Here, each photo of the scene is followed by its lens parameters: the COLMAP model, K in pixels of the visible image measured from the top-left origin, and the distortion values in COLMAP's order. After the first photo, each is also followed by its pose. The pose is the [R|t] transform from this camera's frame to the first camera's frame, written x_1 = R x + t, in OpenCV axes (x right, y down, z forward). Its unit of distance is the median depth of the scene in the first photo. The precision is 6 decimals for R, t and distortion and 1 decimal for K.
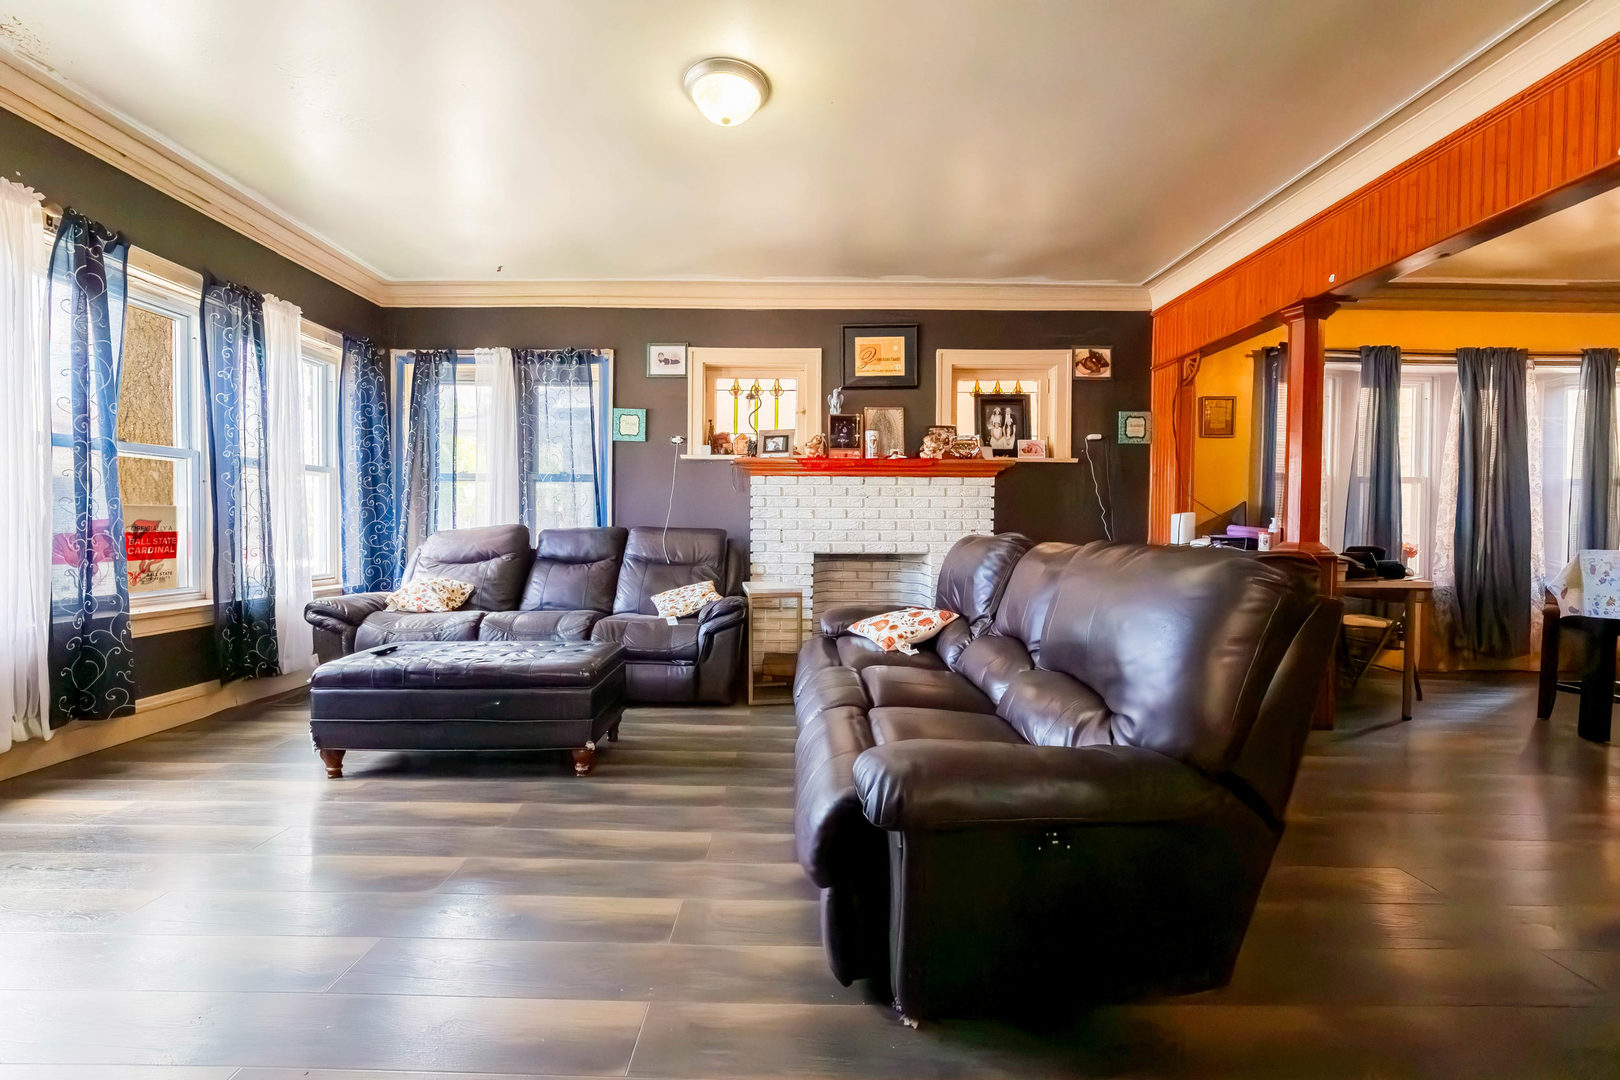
lens RADIAL K [[655.4, 0, 799.8], [0, 655.4, 542.2], [0, 0, 1]] dist [-0.008006, 0.000278]
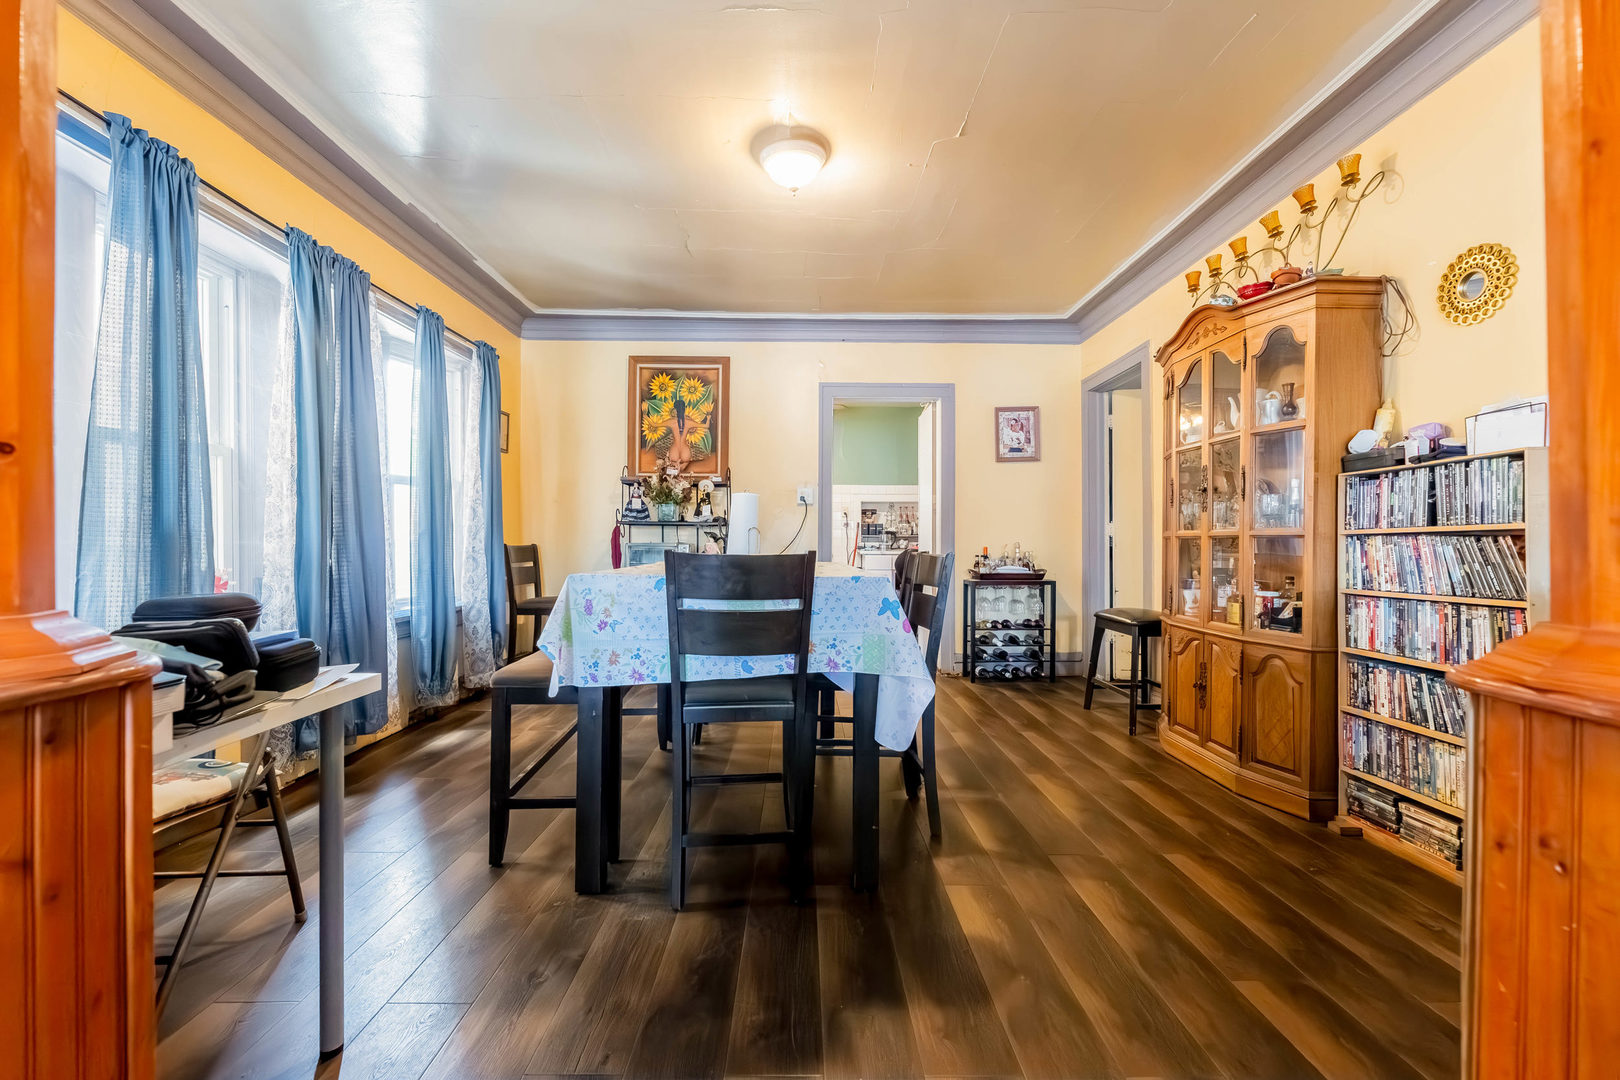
lens RADIAL K [[655.4, 0, 814.3], [0, 655.4, 545.1], [0, 0, 1]] dist [-0.008006, 0.000278]
pose [[-0.021626, -0.015209, 0.999650, 0.411362], [0.022917, 0.999614, 0.015704, -0.014089], [-0.999503, 0.023249, -0.021270, 0.538763]]
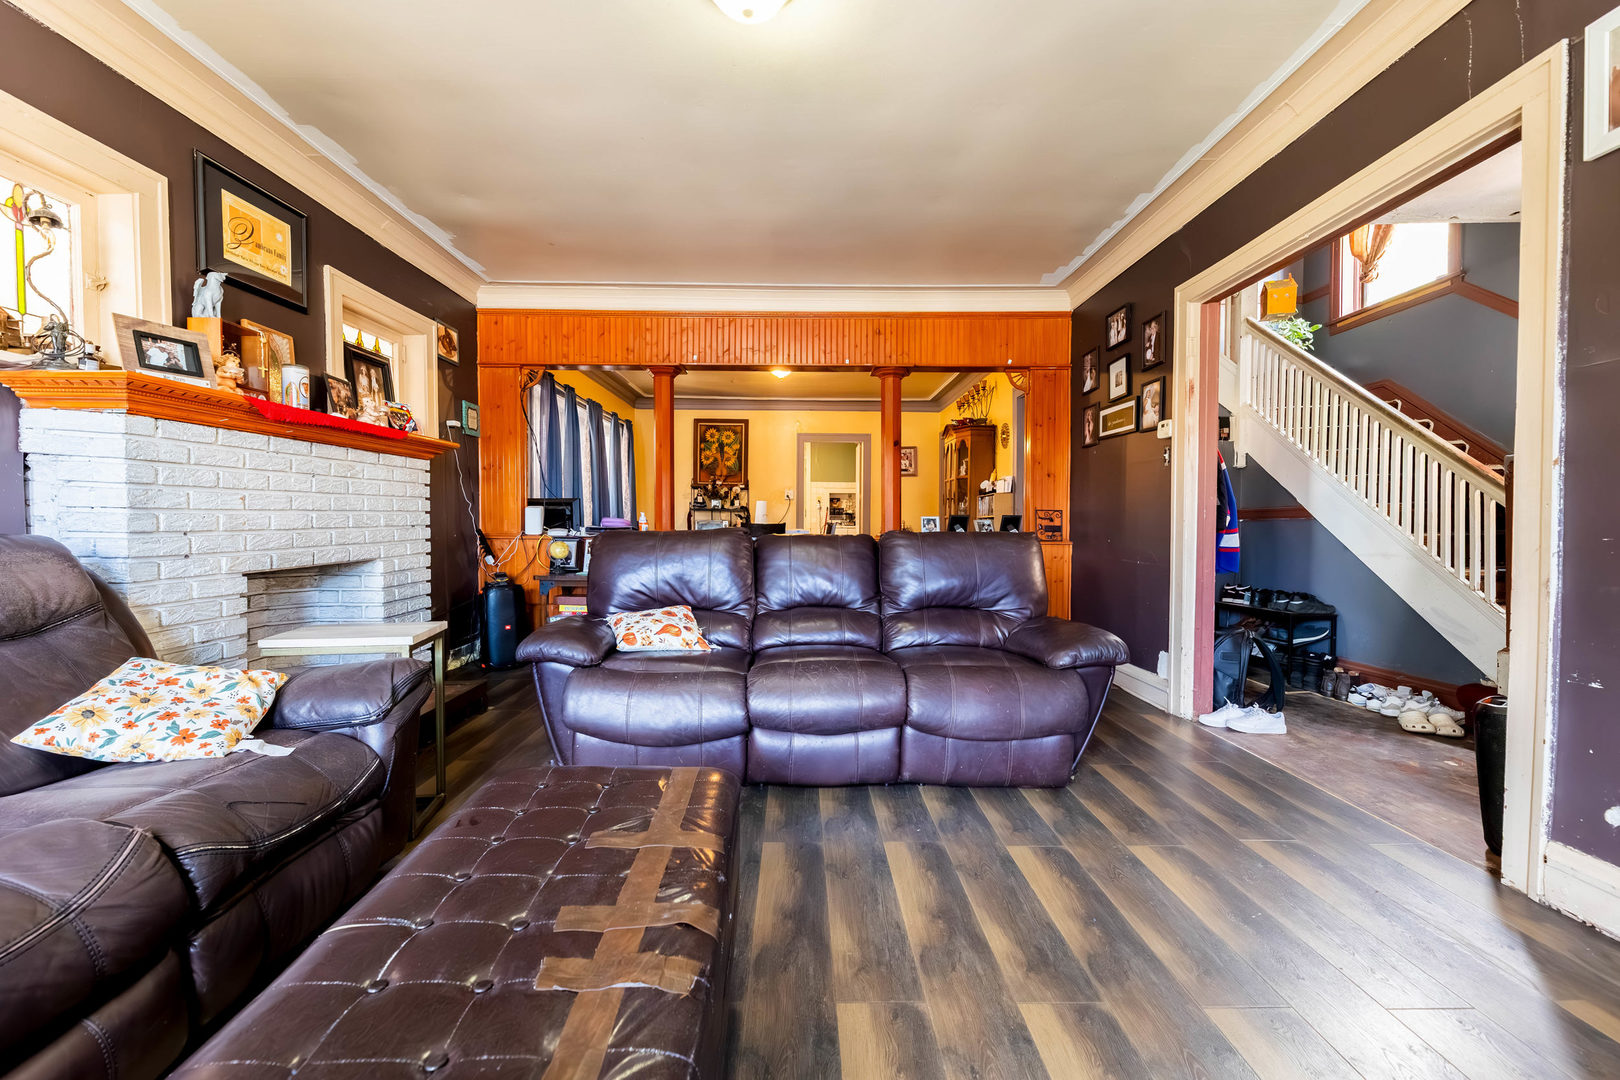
lens RADIAL K [[655.4, 0, 801.8], [0, 655.4, 538.7], [0, 0, 1]] dist [-0.008006, 0.000278]
pose [[-0.009021, -0.039076, 0.999196, -0.496096], [0.019839, 0.999033, 0.039248, -0.022656], [-0.999762, 0.020177, -0.008237, 0.510348]]
